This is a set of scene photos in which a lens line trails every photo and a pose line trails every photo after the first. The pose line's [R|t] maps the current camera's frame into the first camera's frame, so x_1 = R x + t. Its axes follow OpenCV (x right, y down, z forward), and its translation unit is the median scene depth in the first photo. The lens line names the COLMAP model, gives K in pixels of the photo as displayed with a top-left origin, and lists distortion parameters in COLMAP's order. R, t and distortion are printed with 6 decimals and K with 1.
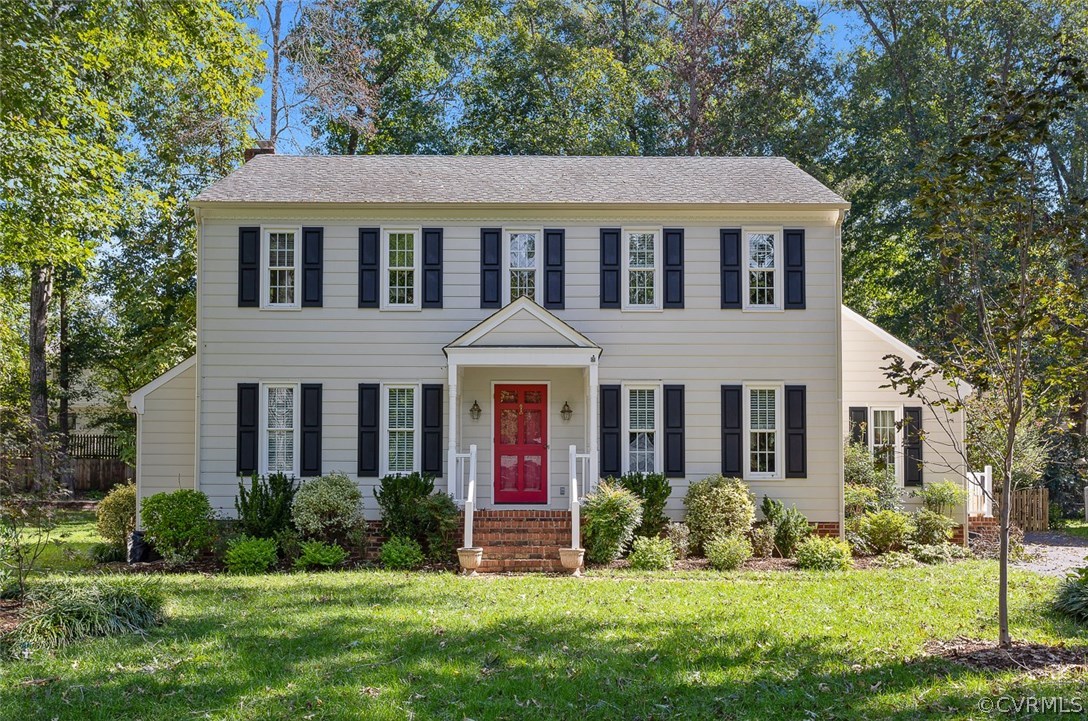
lens RADIAL K [[1048.0, 0, 525.7], [0, 1048.0, 388.5], [0, 0, 1]] dist [0.054932, 0.000000]
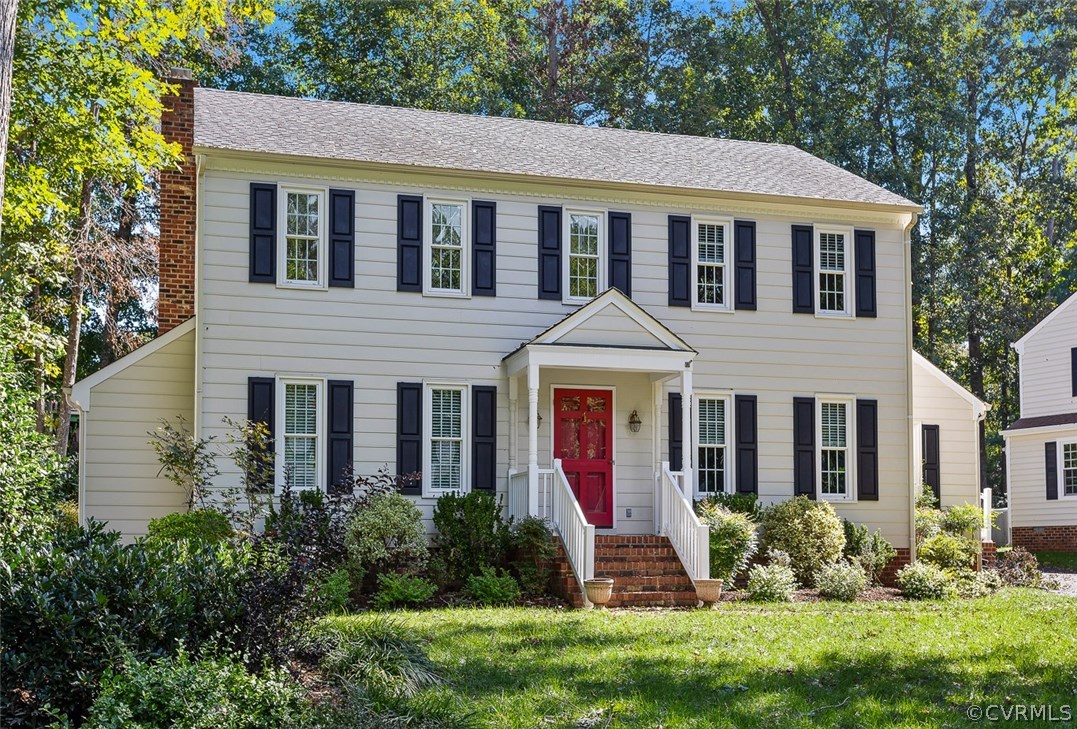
lens RADIAL K [[1273.8, 0, 539.8], [0, 1273.8, 368.5], [0, 0, 1]] dist [0.081109, 0.000000]
pose [[0.959423, 0.035494, 0.279728, -0.333636], [-0.031726, 0.999335, -0.017986, -0.001034], [-0.280180, 0.008382, 0.959911, 0.001500]]
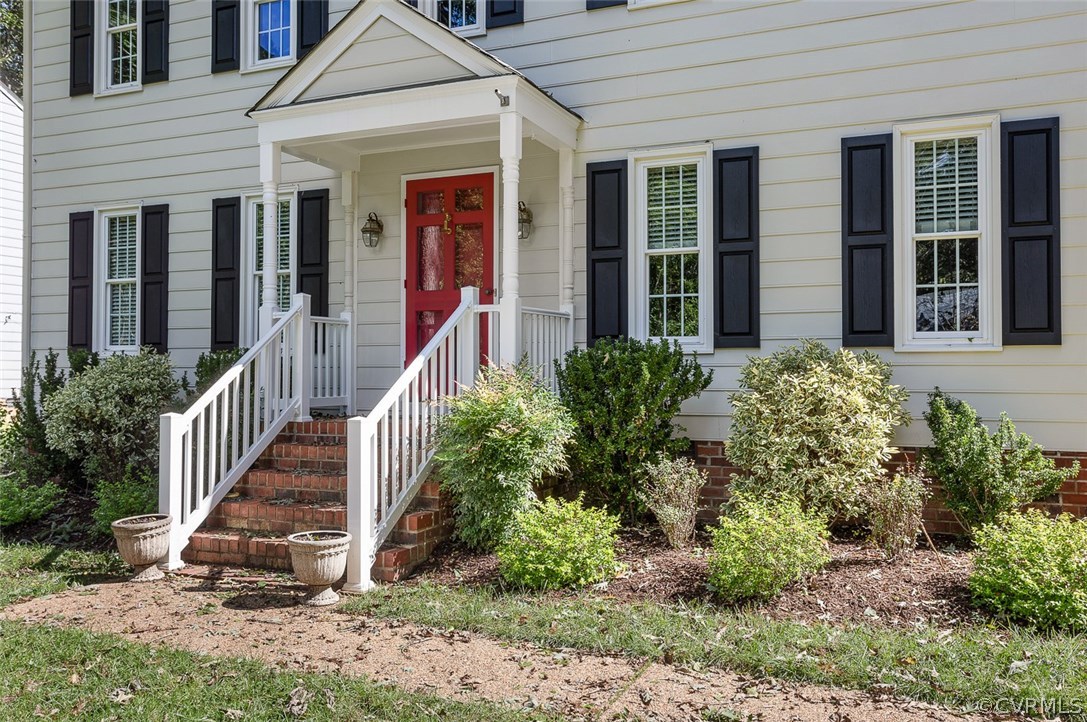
lens RADIAL K [[926.6, 0, 536.3], [0, 926.6, 313.5], [0, 0, 1]] dist [0.000753, 0.007221]
pose [[0.914200, -0.028851, -0.404235, 0.224326], [0.057746, 0.996559, 0.059469, 0.039699], [0.401128, -0.077709, 0.912720, 0.584366]]
